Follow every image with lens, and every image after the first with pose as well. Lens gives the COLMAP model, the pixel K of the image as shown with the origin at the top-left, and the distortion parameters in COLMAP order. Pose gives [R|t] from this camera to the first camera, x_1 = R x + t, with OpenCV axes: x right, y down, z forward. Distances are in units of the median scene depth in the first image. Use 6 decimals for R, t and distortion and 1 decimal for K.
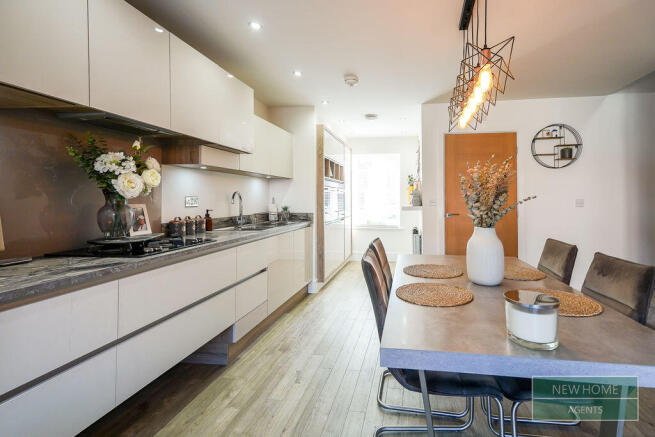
lens RADIAL K [[307.5, 0, 376.3], [0, 307.5, 196.5], [0, 0, 1]] dist [0.023753, -0.000114]
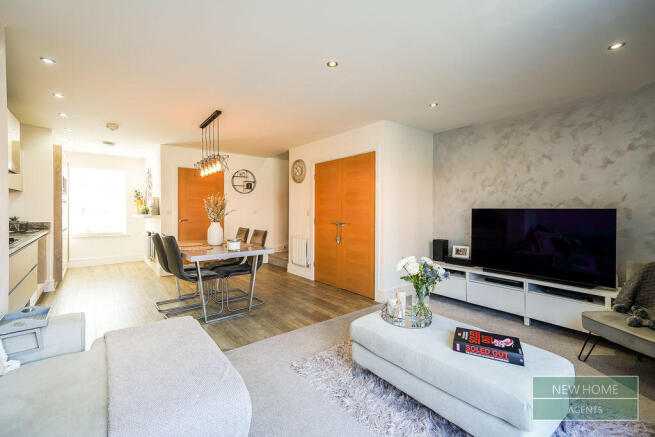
lens RADIAL K [[286.2, 0, 327.7], [0, 286.2, 209.2], [0, 0, 1]] dist [0.028128, -0.000592]
pose [[0.698018, 0.004745, 0.716065, -0.345829], [-0.010243, 0.999942, 0.003359, -0.010843], [-0.716007, -0.009679, 0.698026, -0.645392]]
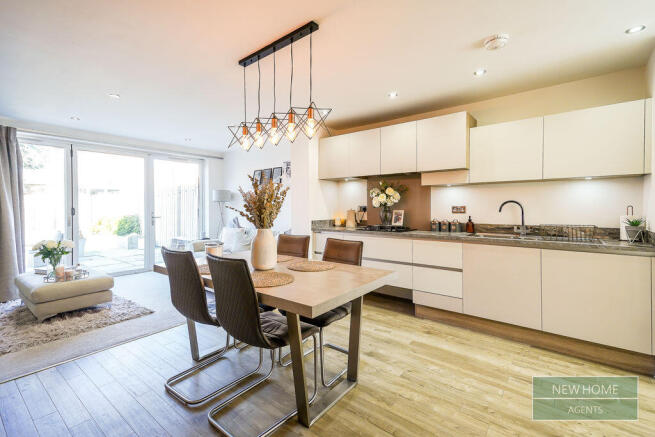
lens RADIAL K [[286.2, 0, 327.7], [0, 286.2, 209.2], [0, 0, 1]] dist [0.028128, -0.000592]
pose [[-0.512215, 0.008127, -0.858819, 0.689836], [0.008600, 0.999954, 0.004334, 0.004058], [0.858814, -0.005166, -0.512261, 0.986709]]
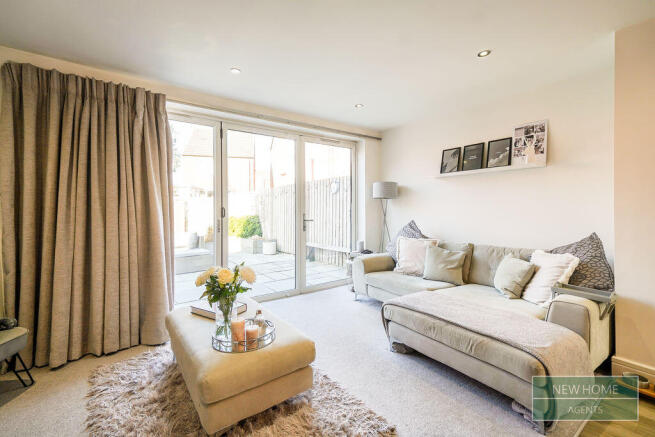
lens RADIAL K [[295.1, 0, 326.8], [0, 295.1, 209.0], [0, 0, 1]] dist [0.034975, -0.000014]
pose [[-0.738131, 0.004699, -0.674641, 0.544728], [0.007837, 0.999968, -0.001609, 0.004151], [0.674612, -0.006475, -0.738145, 0.227679]]
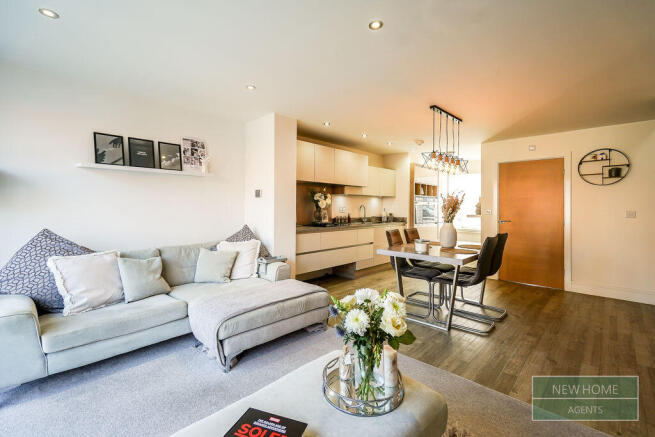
lens RADIAL K [[295.1, 0, 326.8], [0, 295.1, 209.0], [0, 0, 1]] dist [0.034975, -0.000014]
pose [[0.806795, 0.010711, -0.590735, 0.492282], [-0.003581, 0.999906, 0.013239, -0.014388], [0.590821, -0.008566, 0.806757, -0.679156]]
